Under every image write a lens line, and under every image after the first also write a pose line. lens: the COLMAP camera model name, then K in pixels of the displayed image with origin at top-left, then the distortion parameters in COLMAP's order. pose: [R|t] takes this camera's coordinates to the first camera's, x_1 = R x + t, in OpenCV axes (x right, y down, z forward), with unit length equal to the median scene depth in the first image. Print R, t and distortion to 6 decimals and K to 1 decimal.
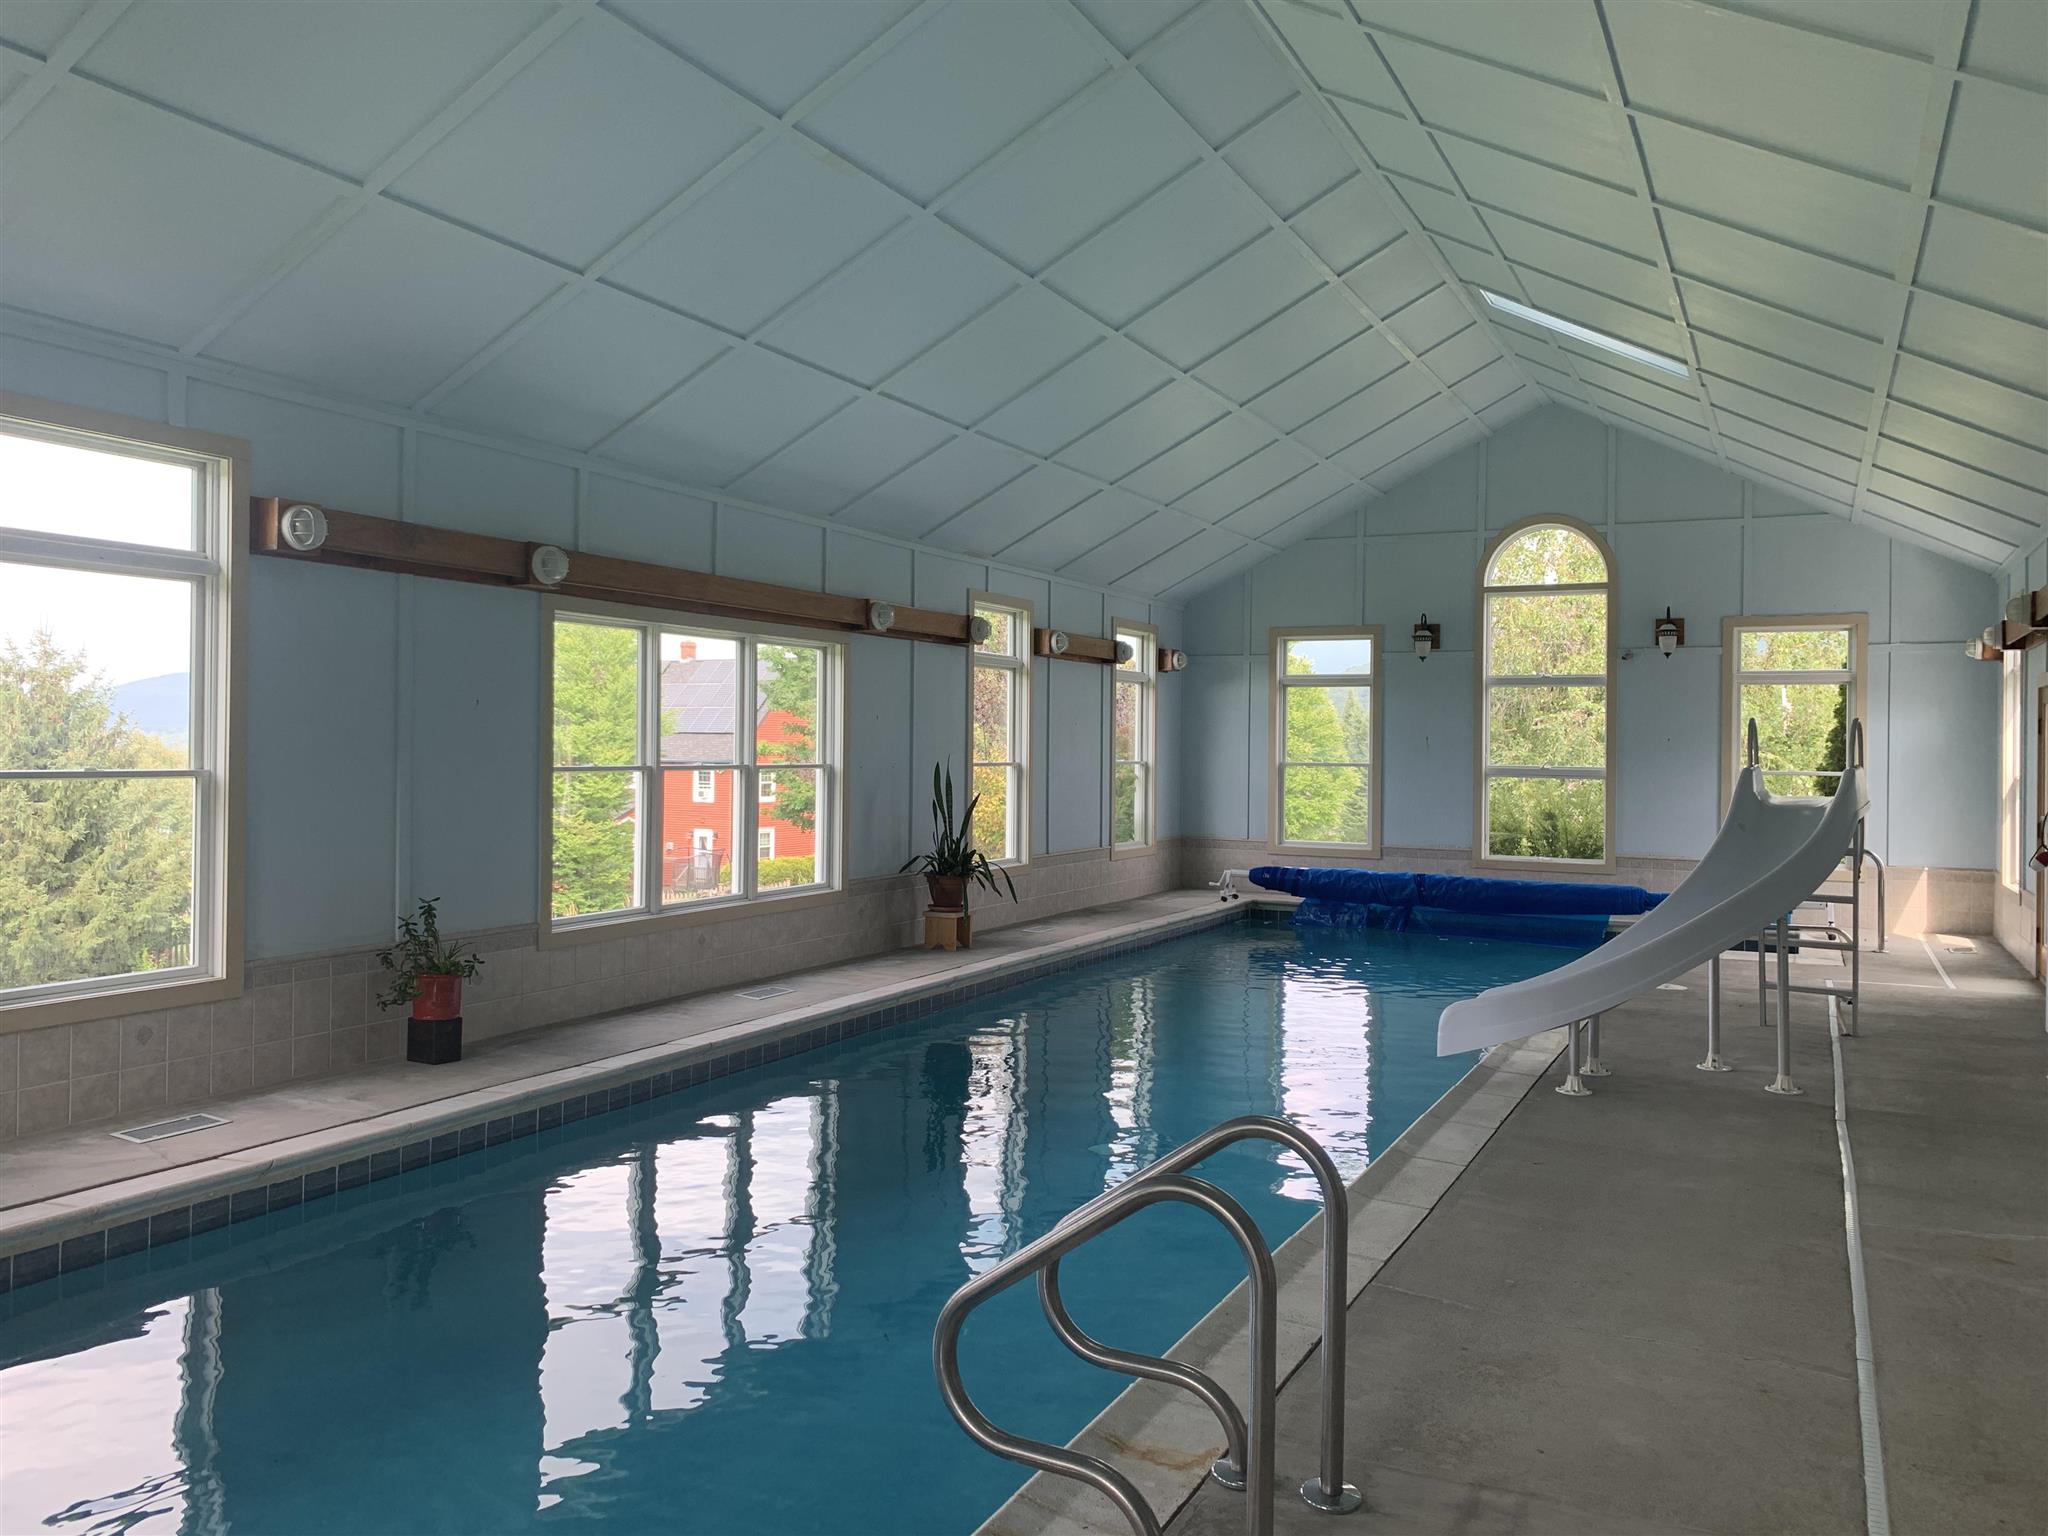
lens RADIAL K [[1552.5, 0, 1024.0], [0, 1552.5, 768.0], [0, 0, 1]] dist [0.045463, -0.002630]
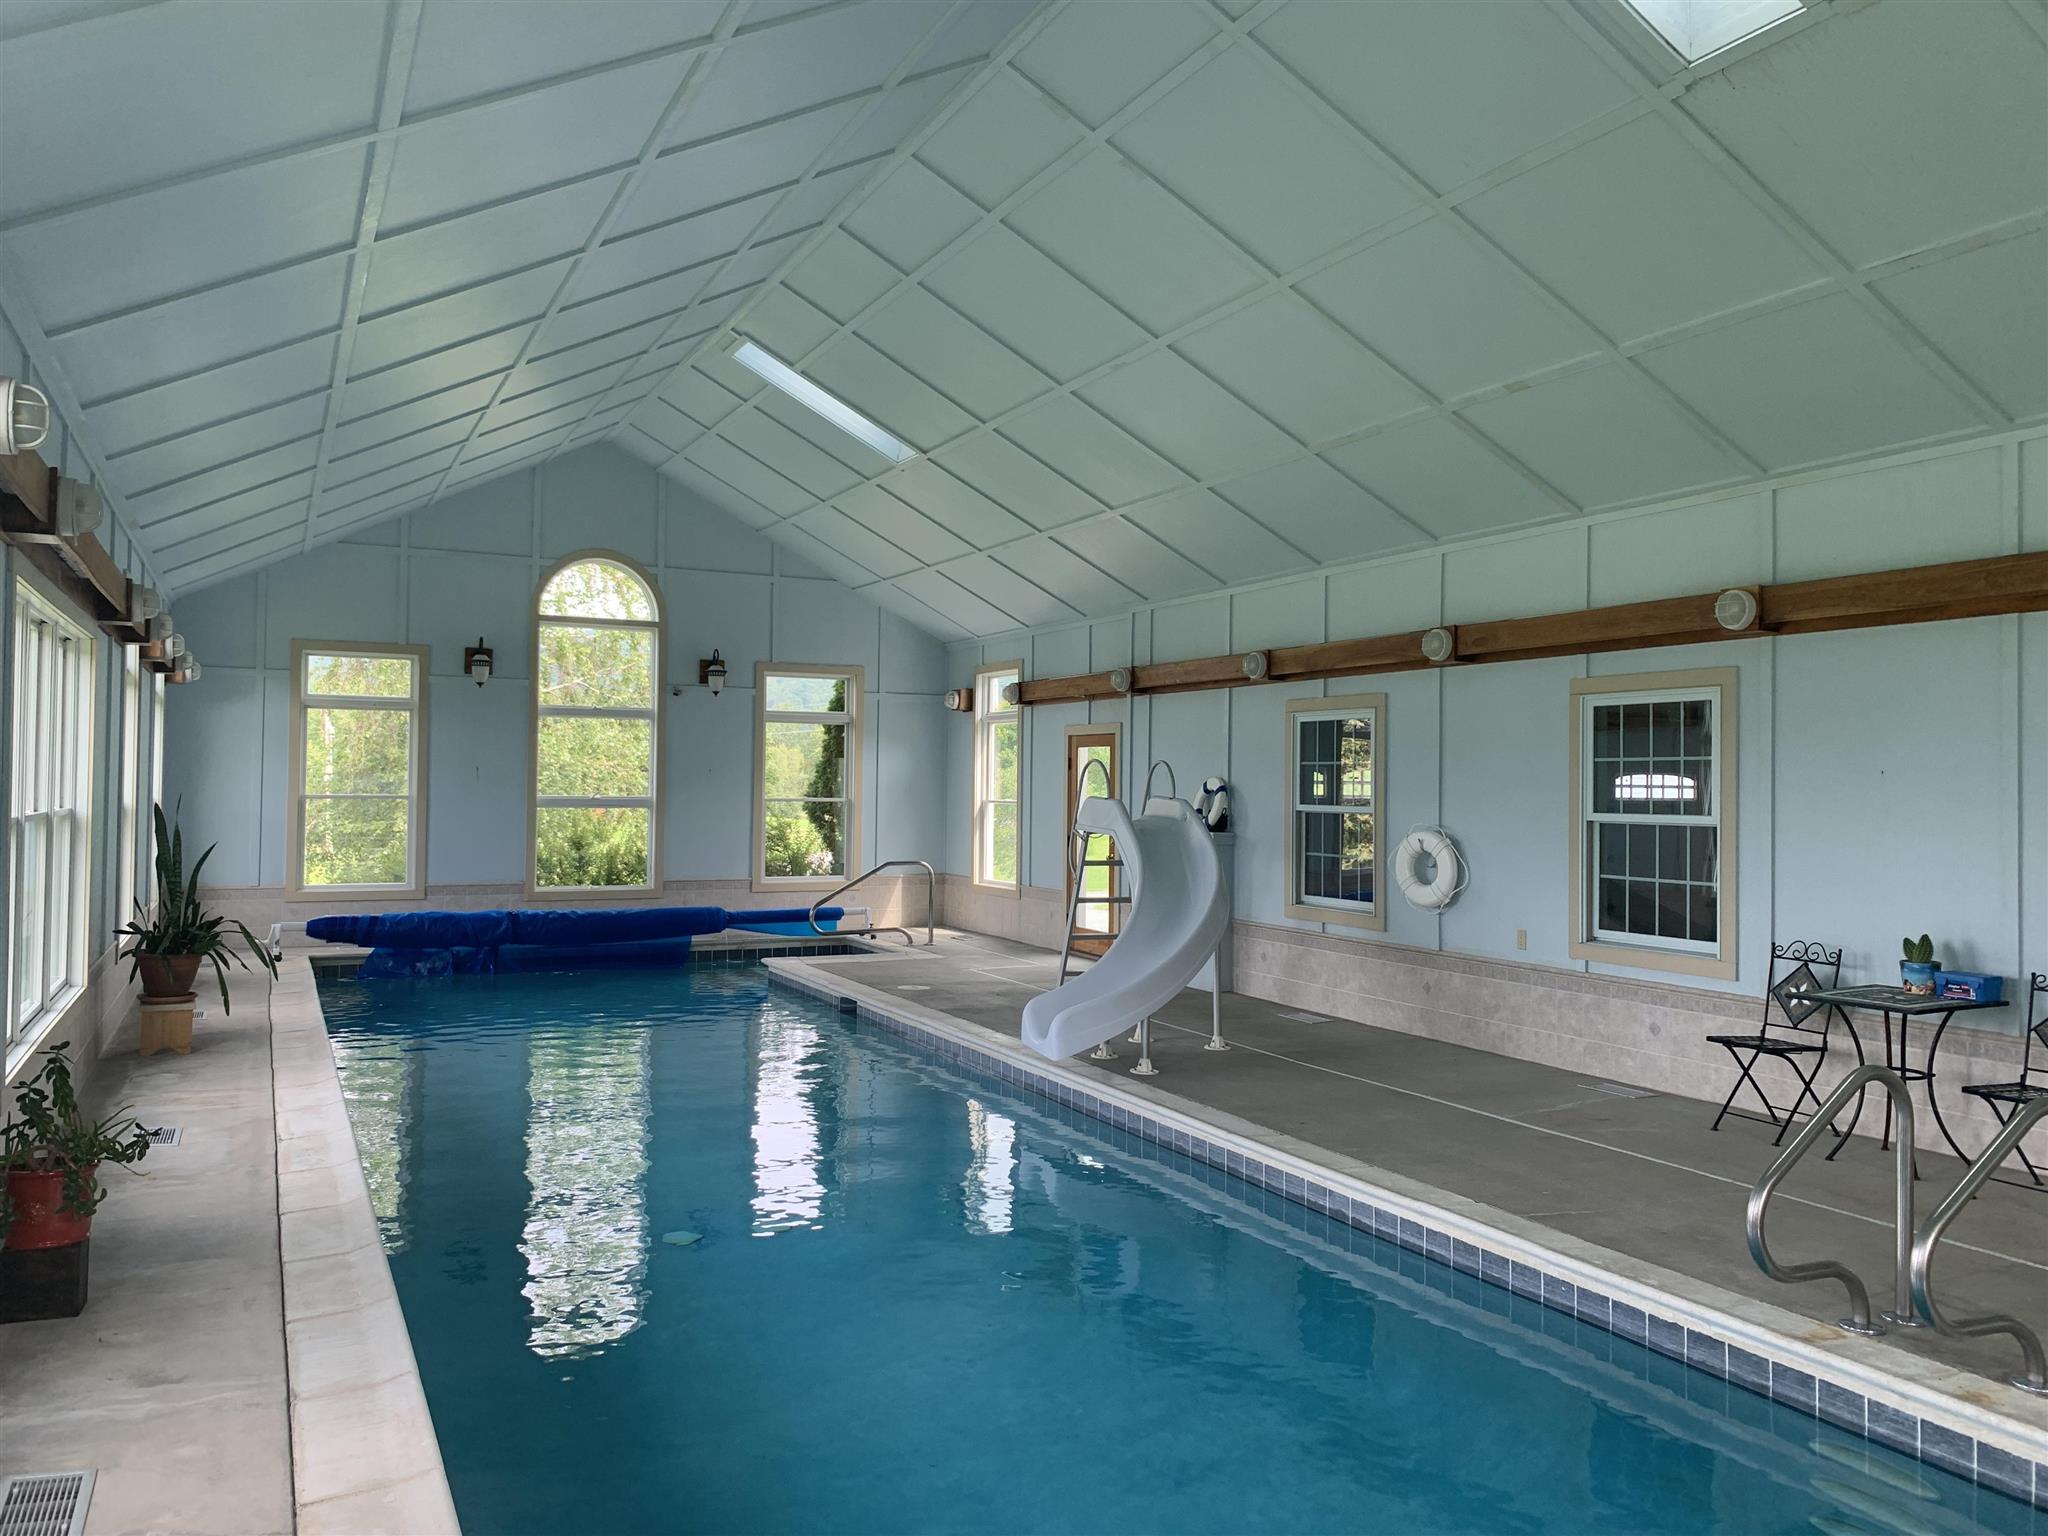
lens RADIAL K [[1552.5, 0, 1024.0], [0, 1552.5, 768.0], [0, 0, 1]] dist [0.045463, -0.002630]
pose [[0.603395, 0.002583, 0.797438, -0.308513], [0.008352, 0.999919, -0.009558, -0.007474], [-0.797399, 0.012427, 0.603325, 0.164175]]
